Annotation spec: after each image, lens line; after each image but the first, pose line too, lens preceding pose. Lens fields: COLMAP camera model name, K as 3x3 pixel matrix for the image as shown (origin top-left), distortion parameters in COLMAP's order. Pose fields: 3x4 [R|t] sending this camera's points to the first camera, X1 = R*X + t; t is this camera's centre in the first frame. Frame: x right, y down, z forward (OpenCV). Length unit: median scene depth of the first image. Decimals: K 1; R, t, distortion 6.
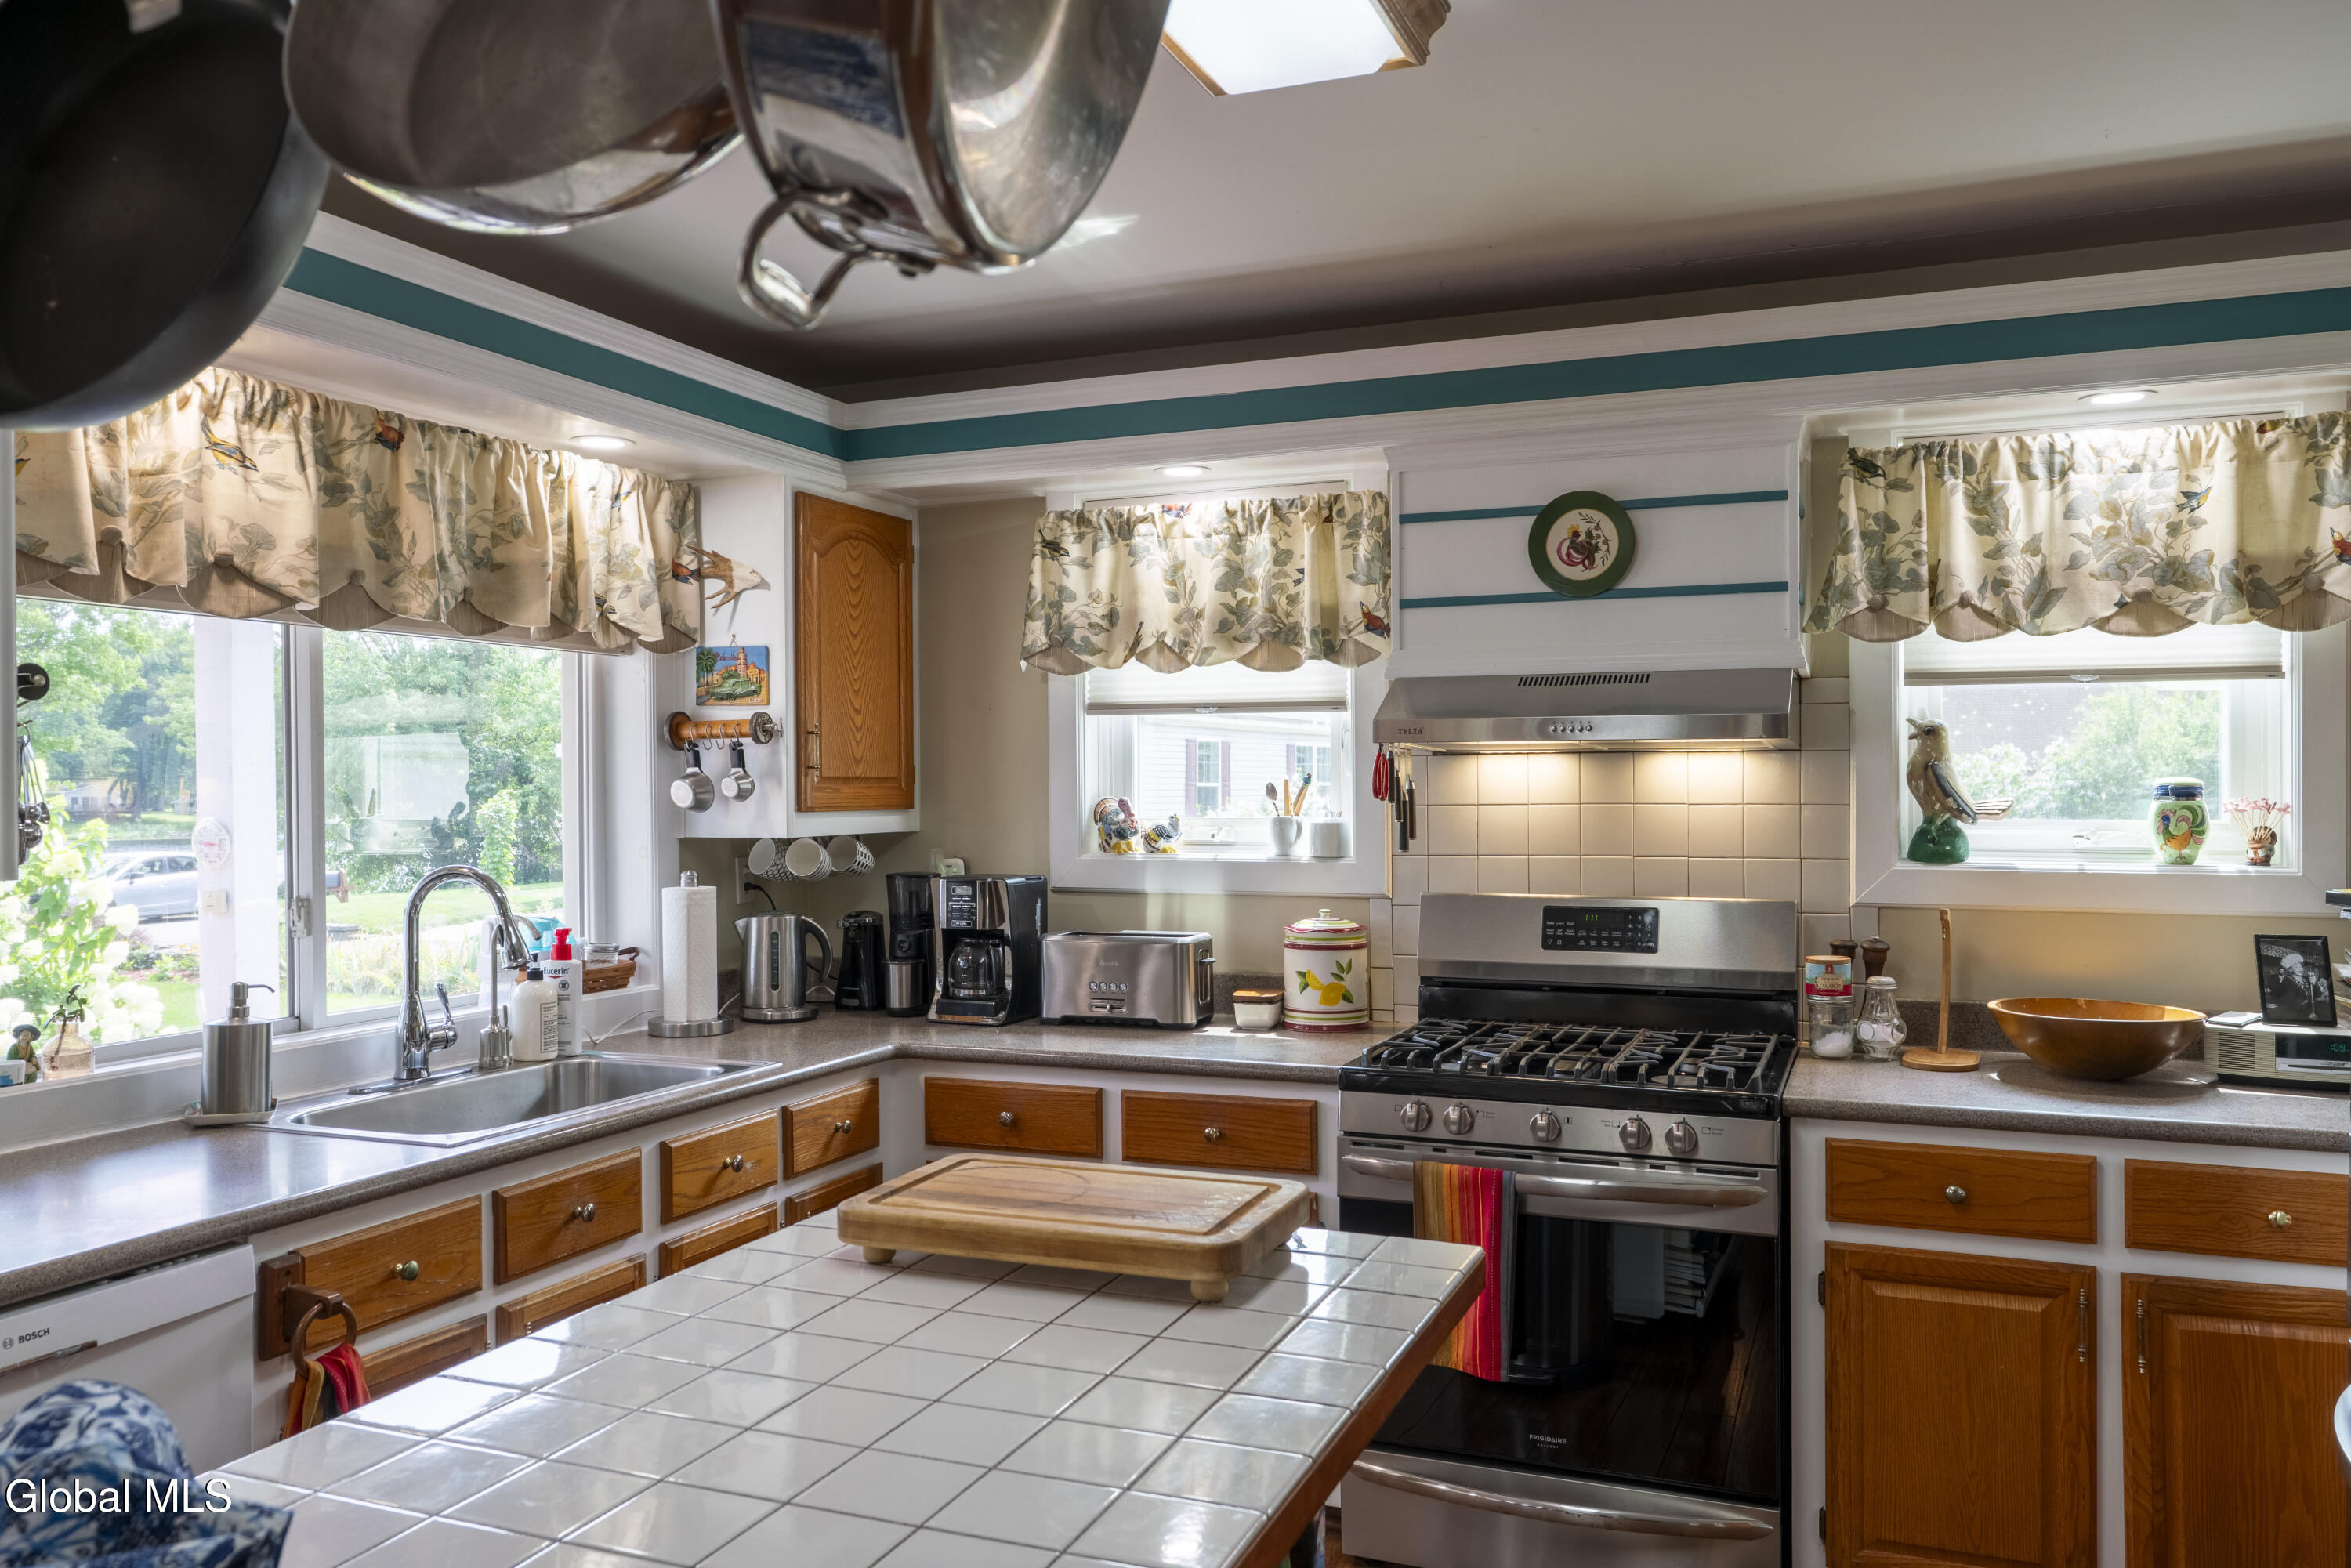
lens RADIAL K [[1731.7, 0, 1160.5], [0, 1731.7, 784.0], [0, 0, 1]] dist [0.001891, -0.001751]
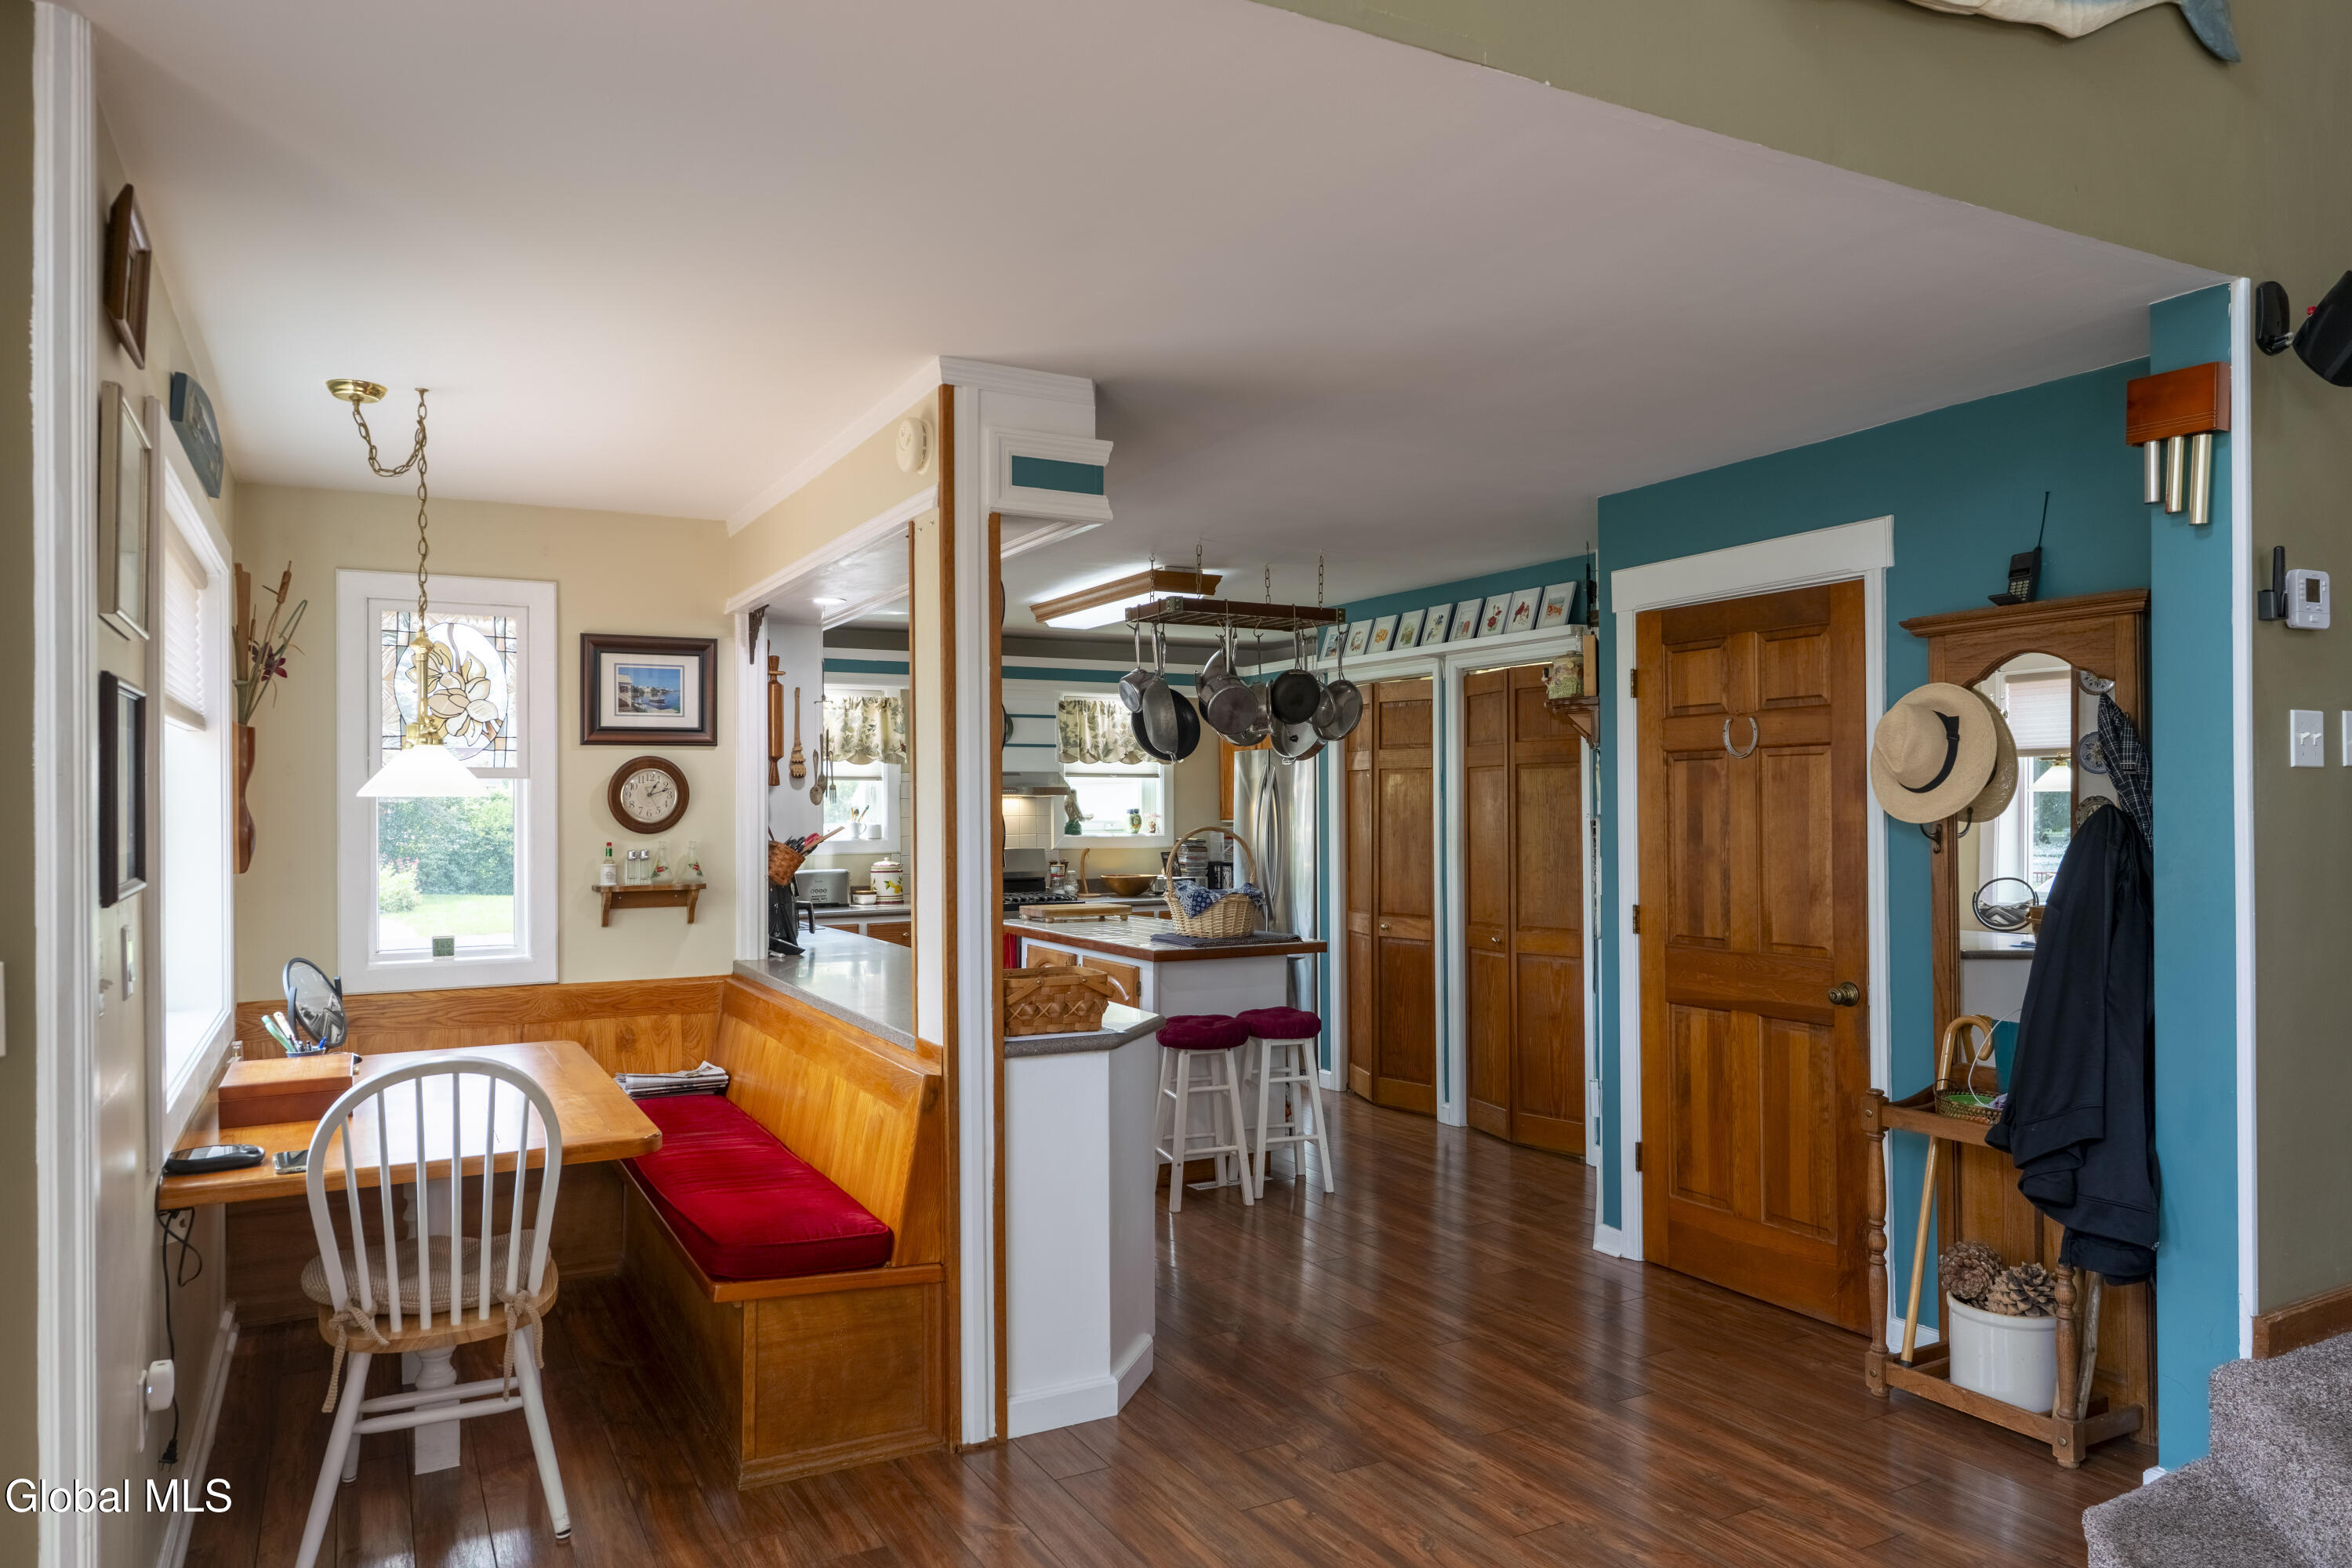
lens RADIAL K [[1510.0, 0, 1175.8], [0, 1510.0, 790.9], [0, 0, 1]] dist [-0.002818, -0.000335]
pose [[0.631606, 0.008031, 0.775248, -1.512957], [0.001984, 0.999926, -0.011975, 0.000274], [-0.775287, 0.009101, 0.631543, -0.835094]]
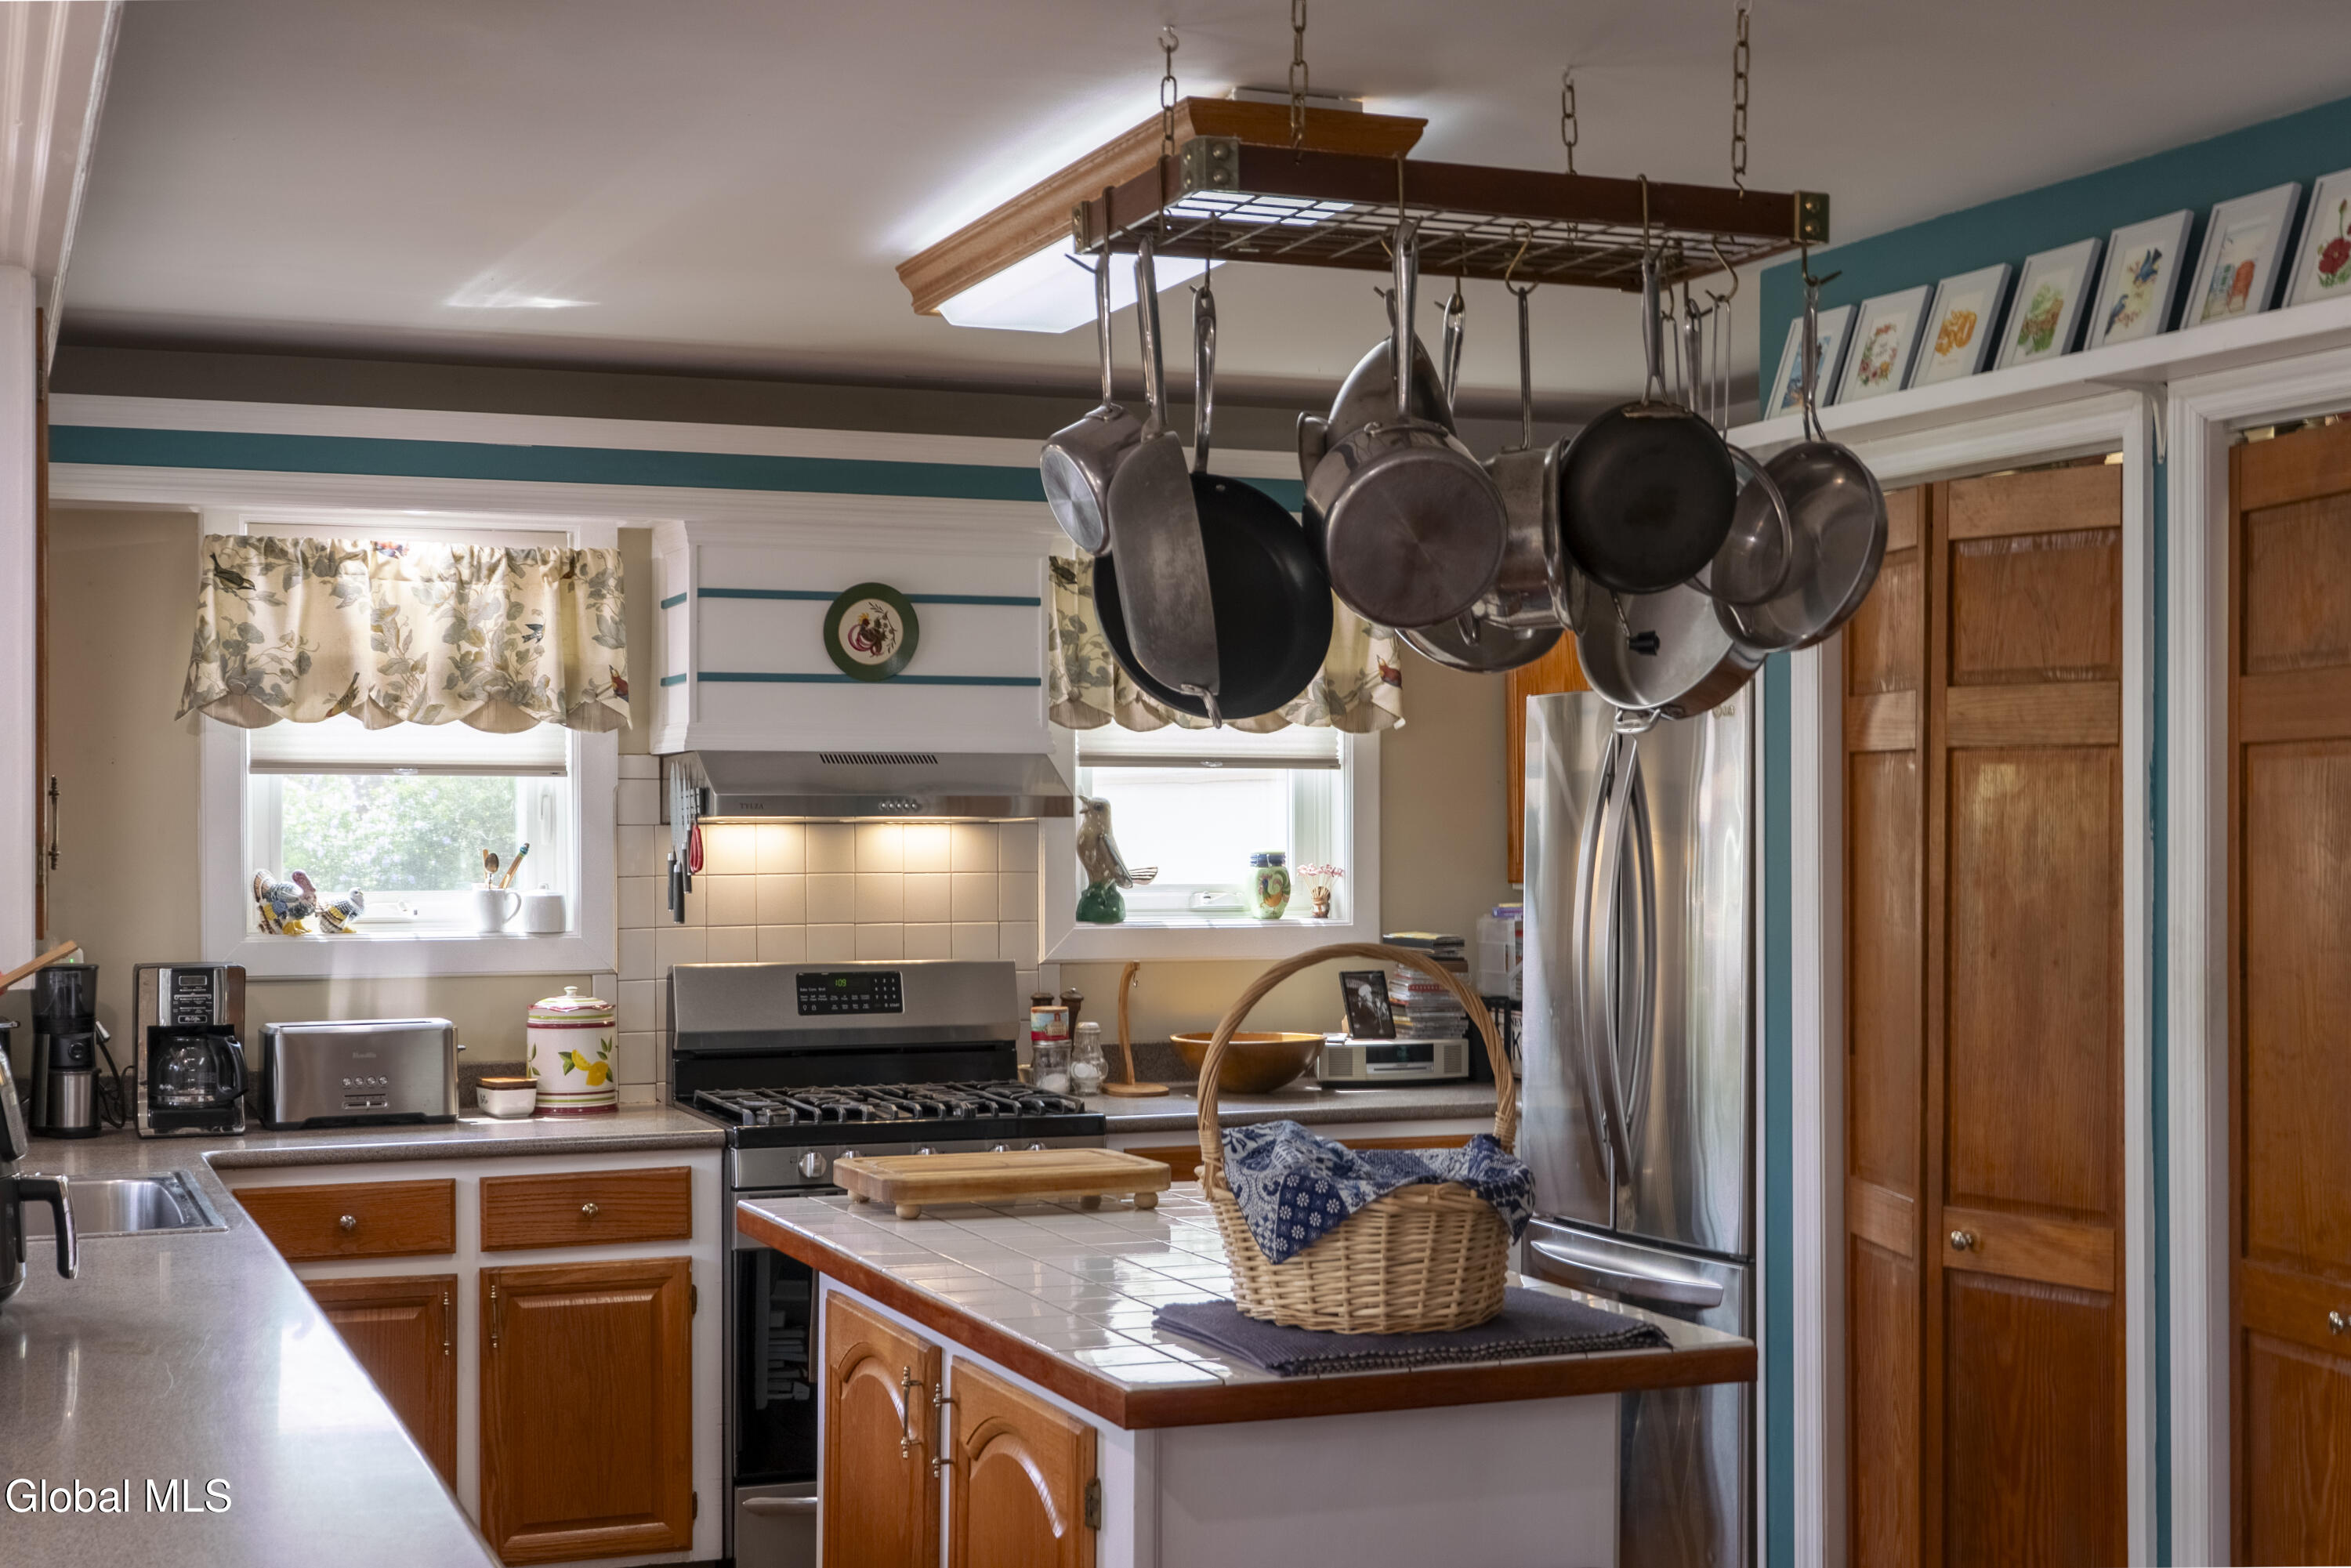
lens RADIAL K [[3054.0, 0, 1167.0], [0, 3054.0, 803.9], [0, 0, 1]] dist [0.004706, 0.000000]
pose [[0.718671, 0.006309, 0.695322, -0.912600], [-0.002399, 0.999975, -0.006594, -0.019424], [-0.695347, 0.003070, 0.718668, -0.471026]]
